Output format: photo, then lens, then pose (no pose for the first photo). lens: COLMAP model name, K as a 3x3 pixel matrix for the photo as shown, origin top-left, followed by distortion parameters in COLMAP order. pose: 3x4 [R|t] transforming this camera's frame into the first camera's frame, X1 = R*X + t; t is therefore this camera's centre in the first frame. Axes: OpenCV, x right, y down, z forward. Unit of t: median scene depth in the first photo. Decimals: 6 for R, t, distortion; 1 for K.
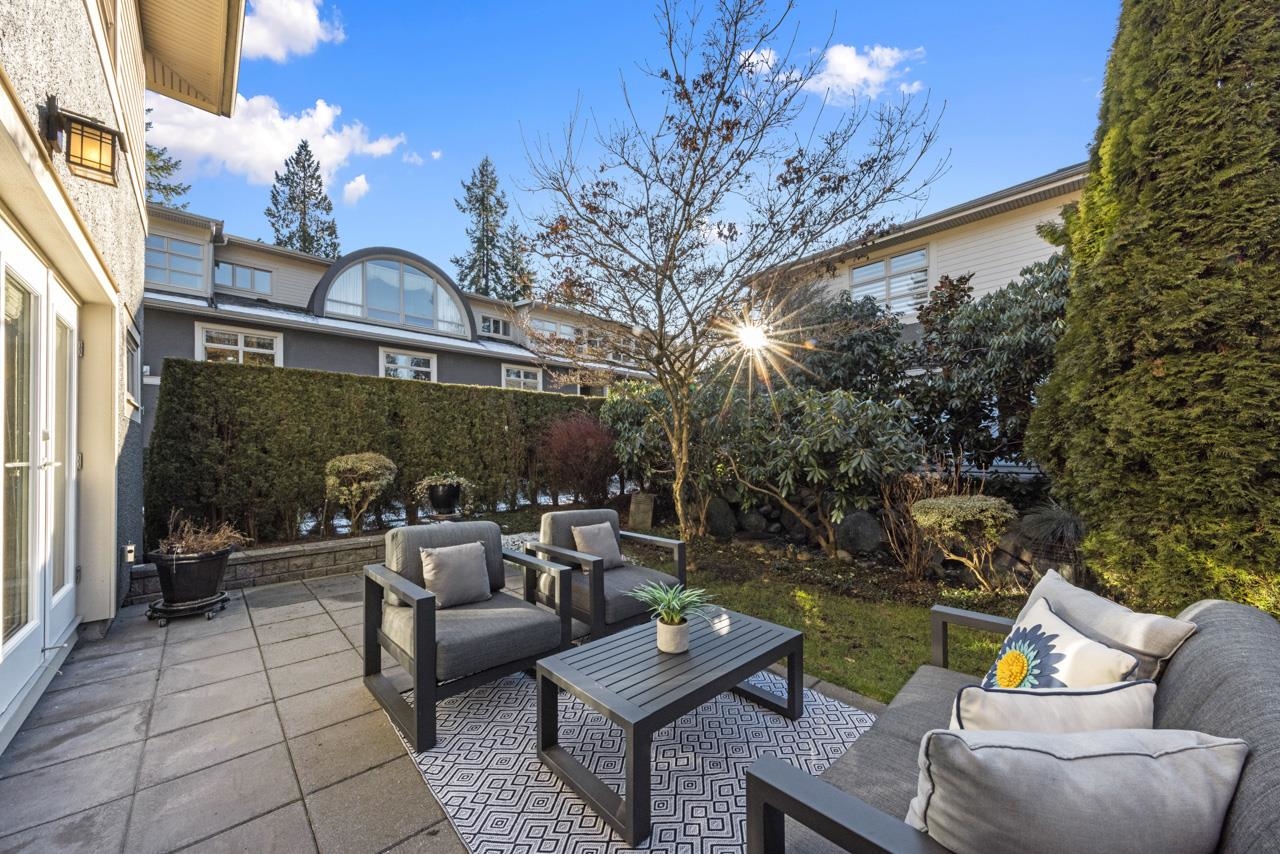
lens RADIAL K [[462.2, 0, 636.6], [0, 462.2, 448.1], [0, 0, 1]] dist [-0.000069, 0.000009]
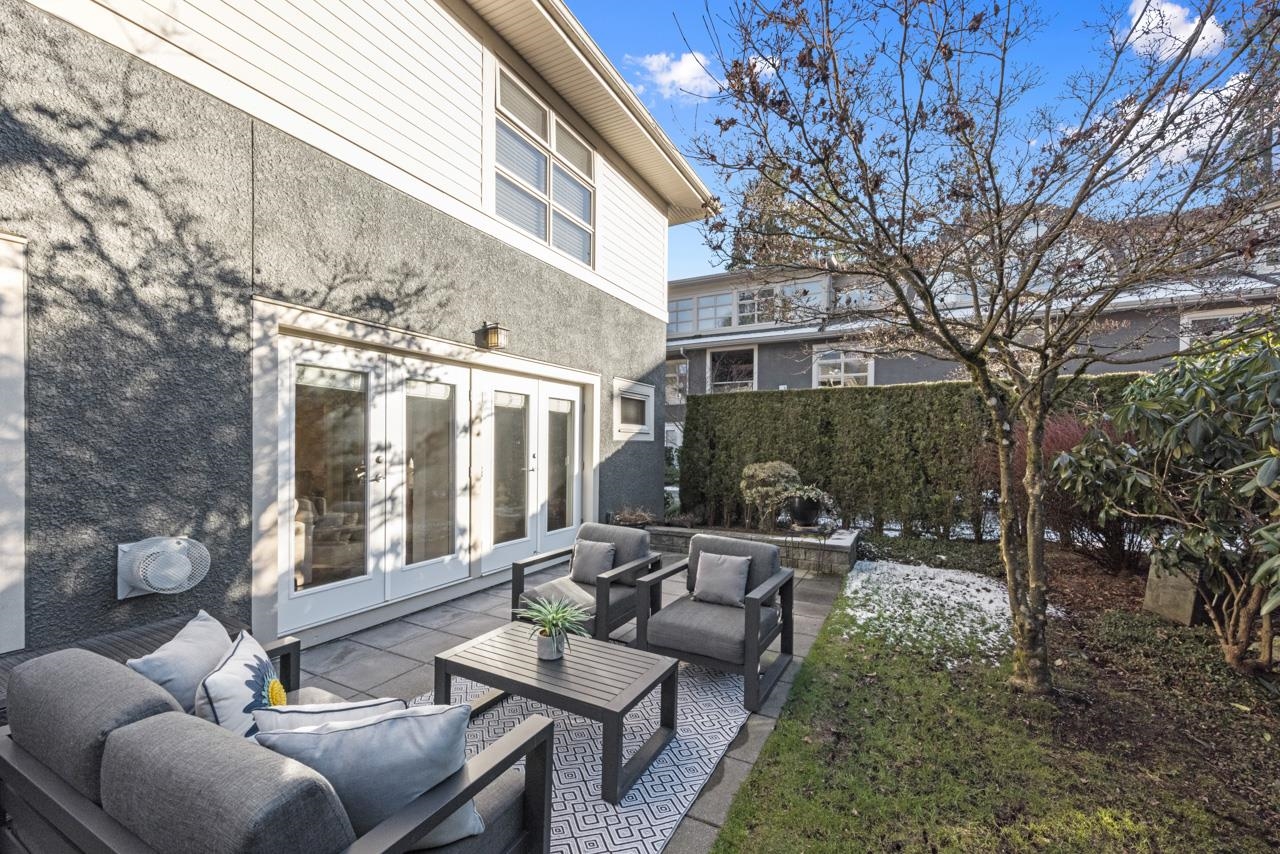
lens RADIAL K [[505.0, 0, 638.0], [0, 505.0, 448.5], [0, 0, 1]] dist [0.000057, -0.000115]
pose [[0.315445, 0.014808, -0.948828, 0.411737], [0.001497, 0.999869, 0.016102, -0.035908], [0.948943, -0.006500, 0.315381, 0.247716]]
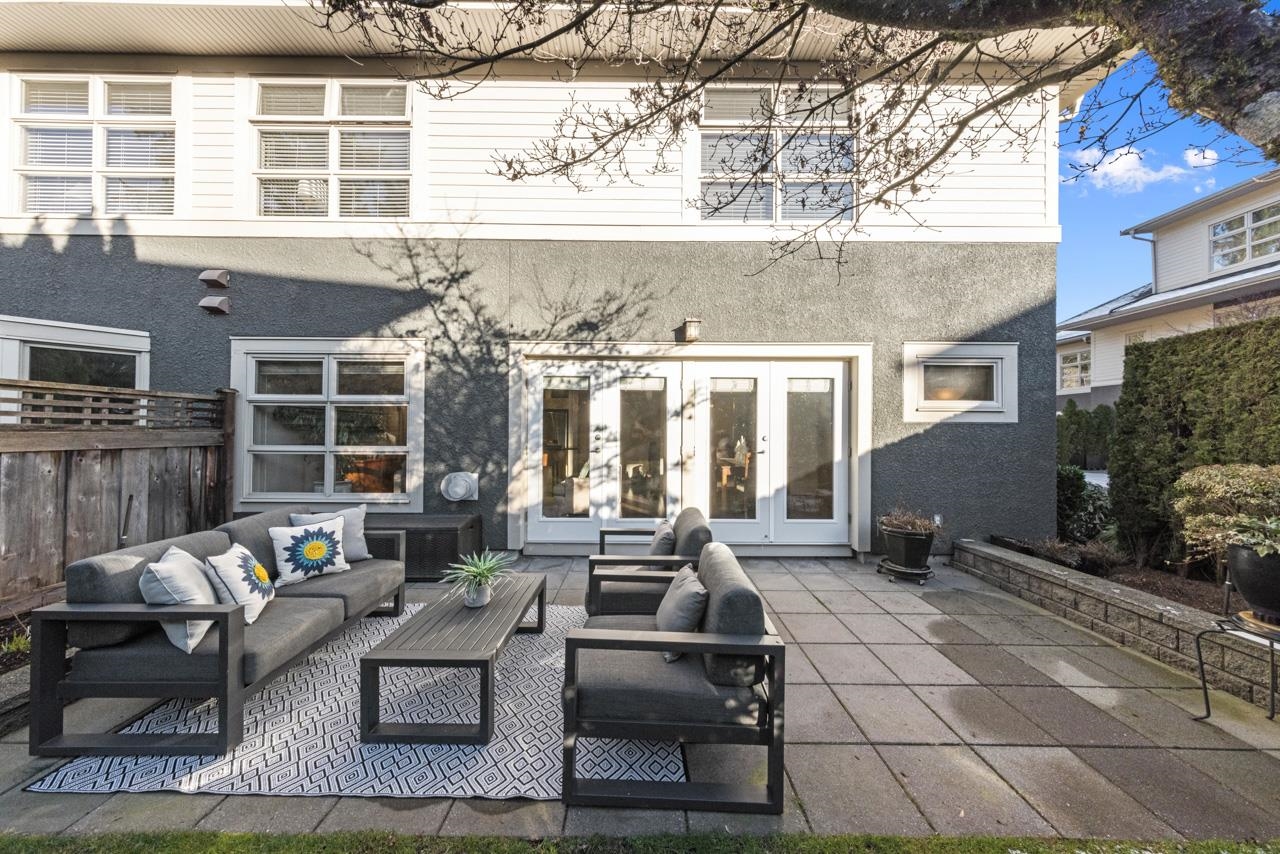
lens RADIAL K [[407.2, 0, 640.0], [0, 407.2, 427.0], [0, 0, 1]] dist [0.001070, 0.000037]
pose [[-0.682703, -0.005266, -0.730677, 0.186775], [0.003542, 0.999938, -0.010516, -0.022539], [0.730688, -0.009767, -0.682642, 0.669924]]
